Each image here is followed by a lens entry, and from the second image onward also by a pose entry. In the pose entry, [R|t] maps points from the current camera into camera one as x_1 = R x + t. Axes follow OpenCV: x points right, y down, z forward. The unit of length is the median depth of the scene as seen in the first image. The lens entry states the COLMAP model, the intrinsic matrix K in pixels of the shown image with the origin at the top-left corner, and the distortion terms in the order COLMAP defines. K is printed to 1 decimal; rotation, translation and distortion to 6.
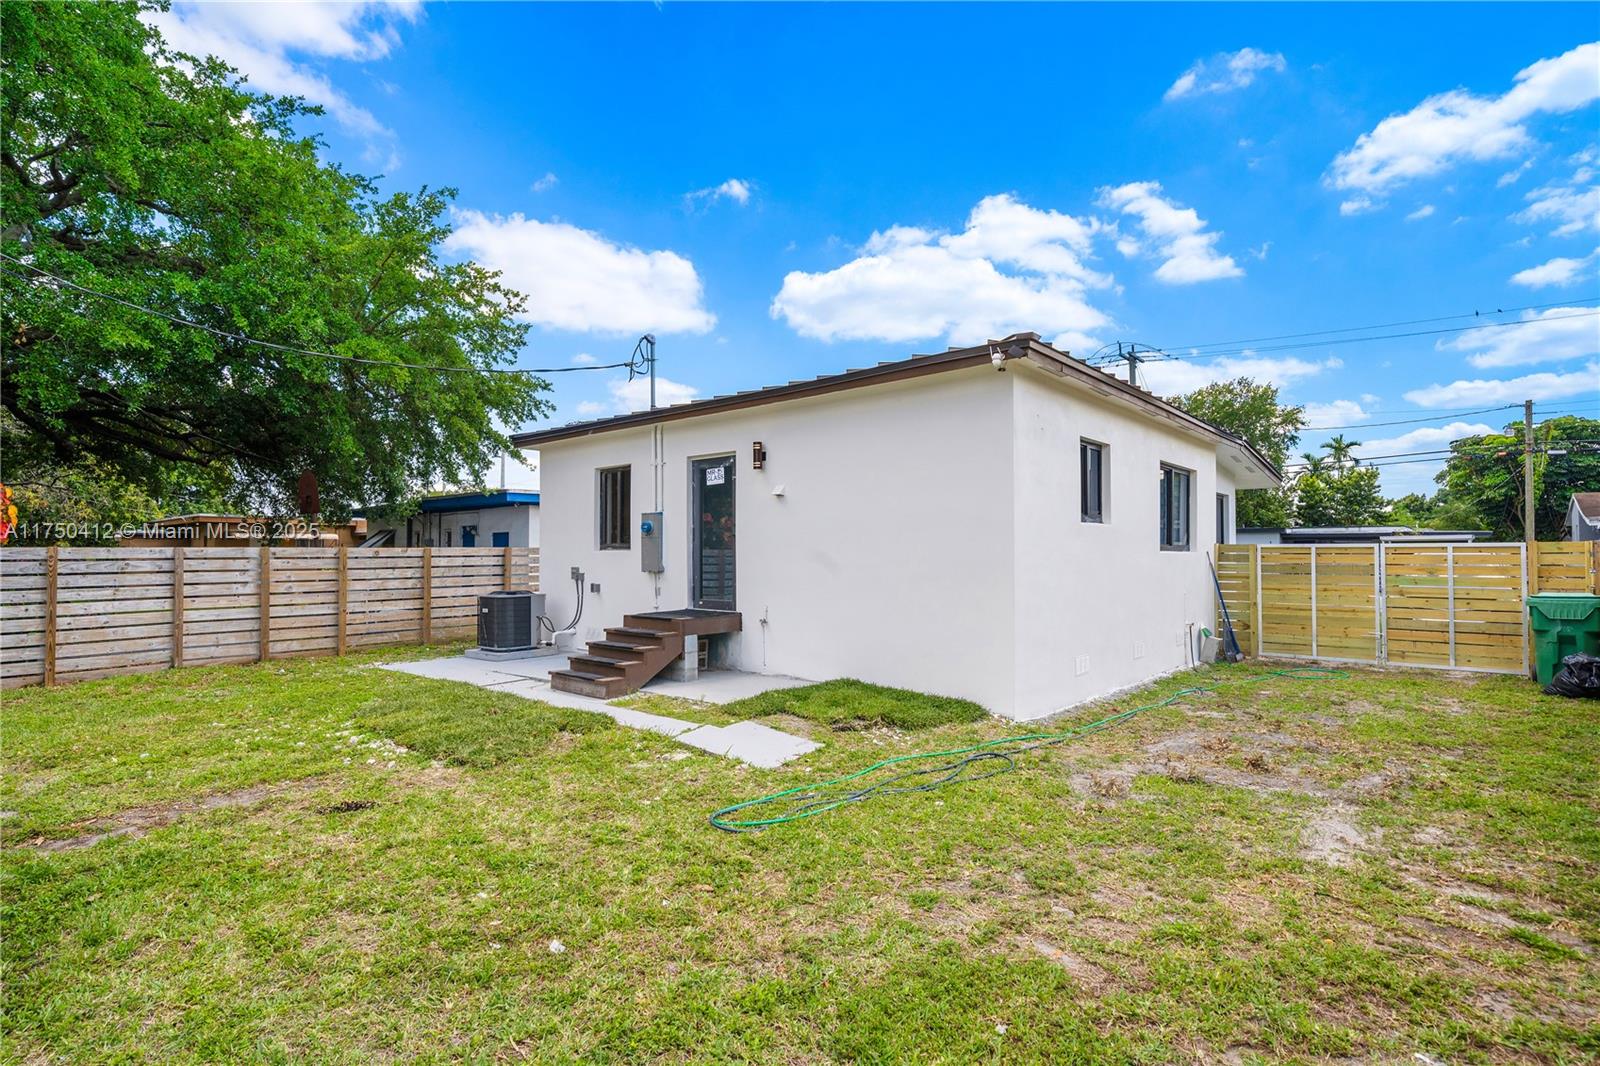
lens RADIAL K [[803.7, 0, 800.0], [0, 803.7, 533.0], [0, 0, 1]] dist [0.045362, 0.000133]
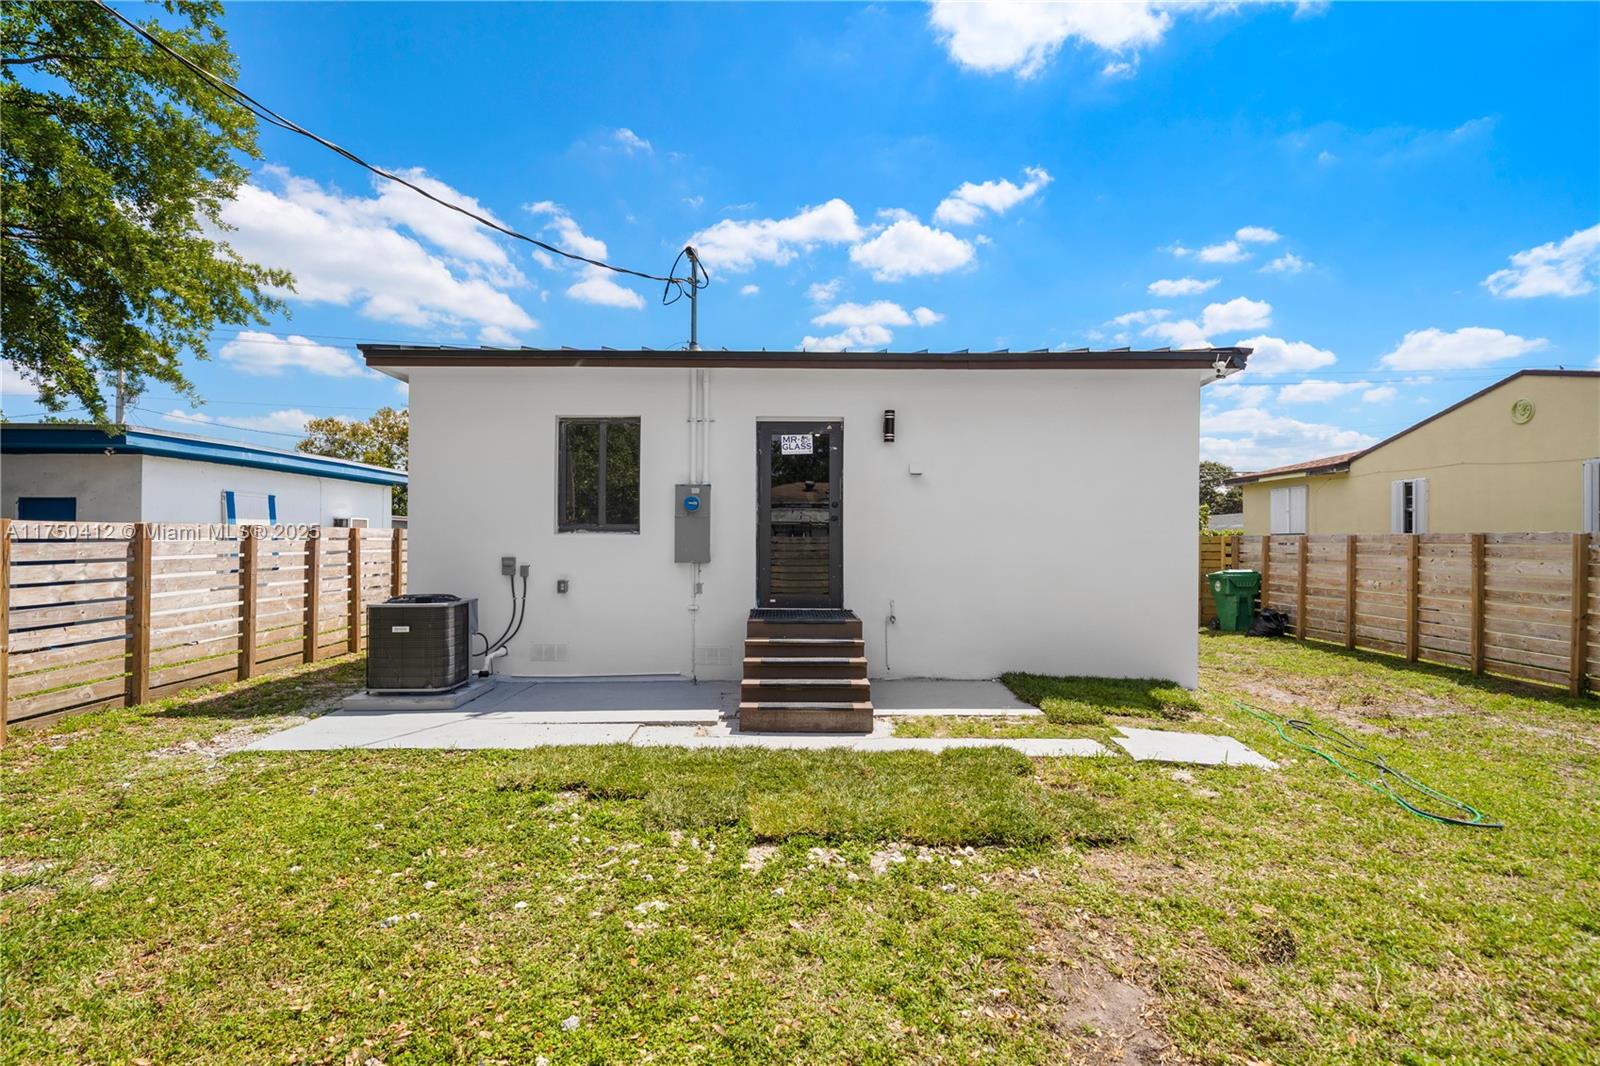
lens RADIAL K [[758.0, 0, 800.0], [0, 758.0, 533.0], [0, 0, 1]] dist [0.001781, 0.000310]
pose [[0.732502, 0.013761, 0.680626, -0.589116], [-0.023769, 0.999703, 0.005368, 0.014378], [-0.680350, -0.020110, 0.732611, 0.405905]]
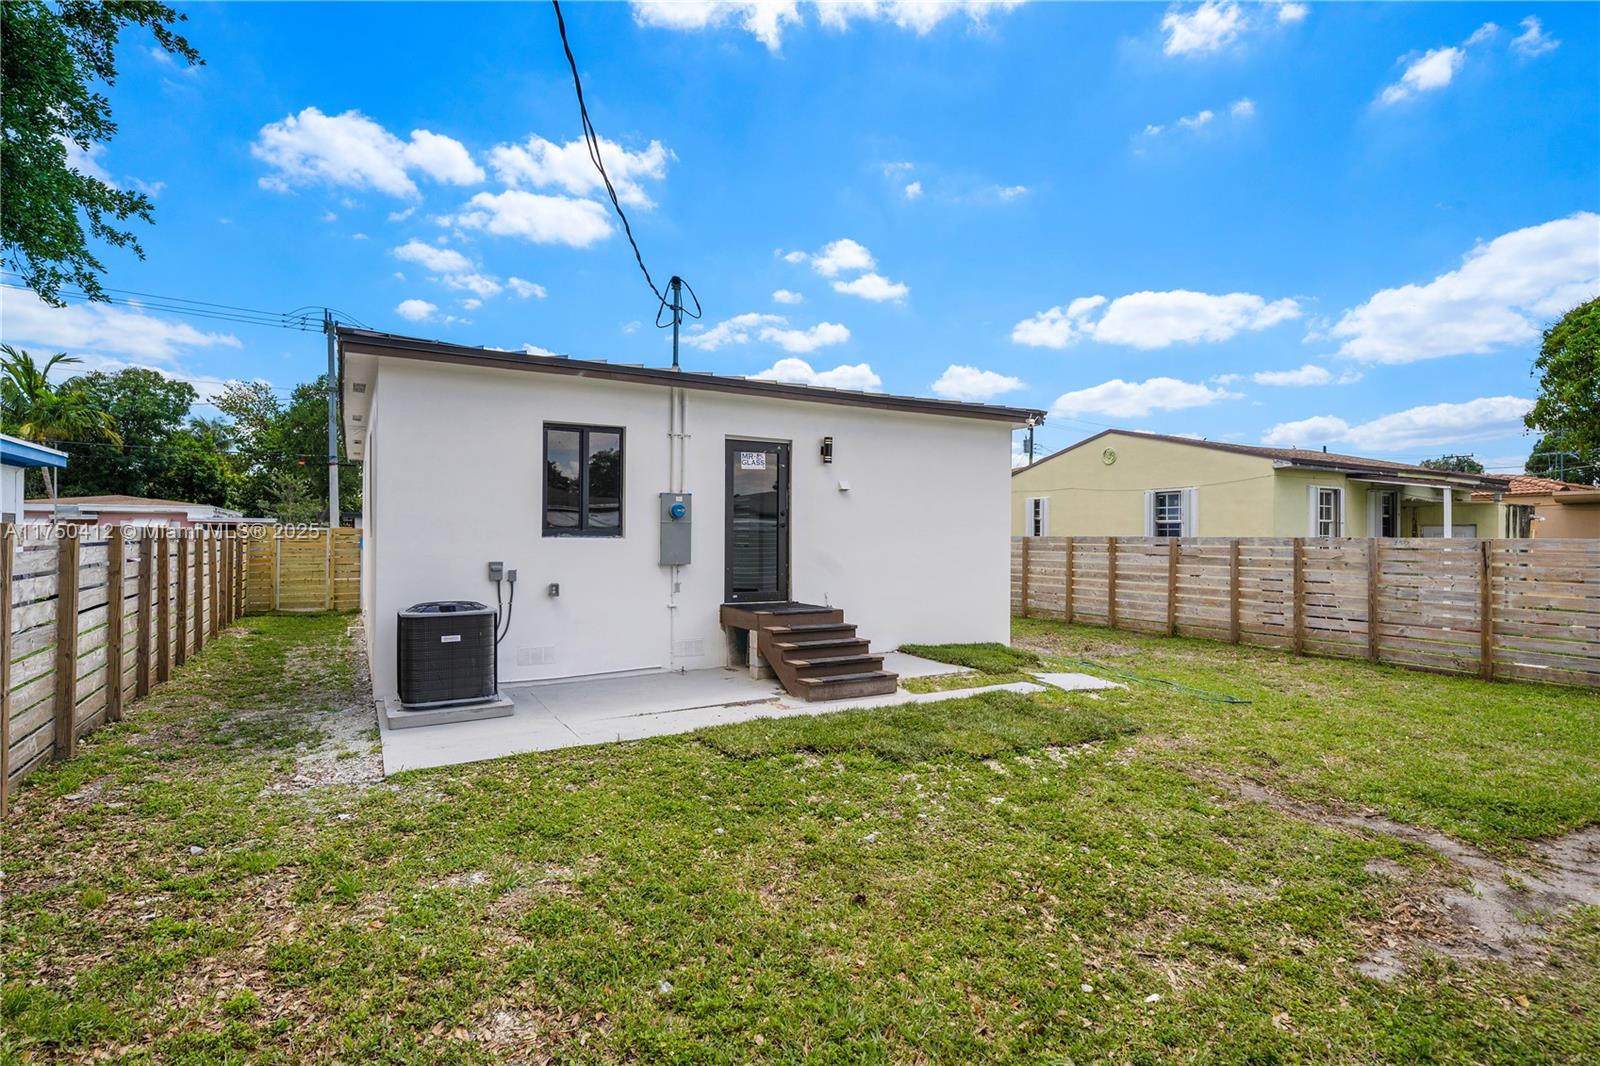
lens RADIAL K [[741.9, 0, 800.0], [0, 741.9, 533.0], [0, 0, 1]] dist [0.000442, -0.000005]
pose [[0.321408, 0.012845, 0.946854, -0.859269], [-0.028181, 0.999595, -0.003994, 0.015160], [-0.946521, -0.025399, 0.321640, 0.625760]]
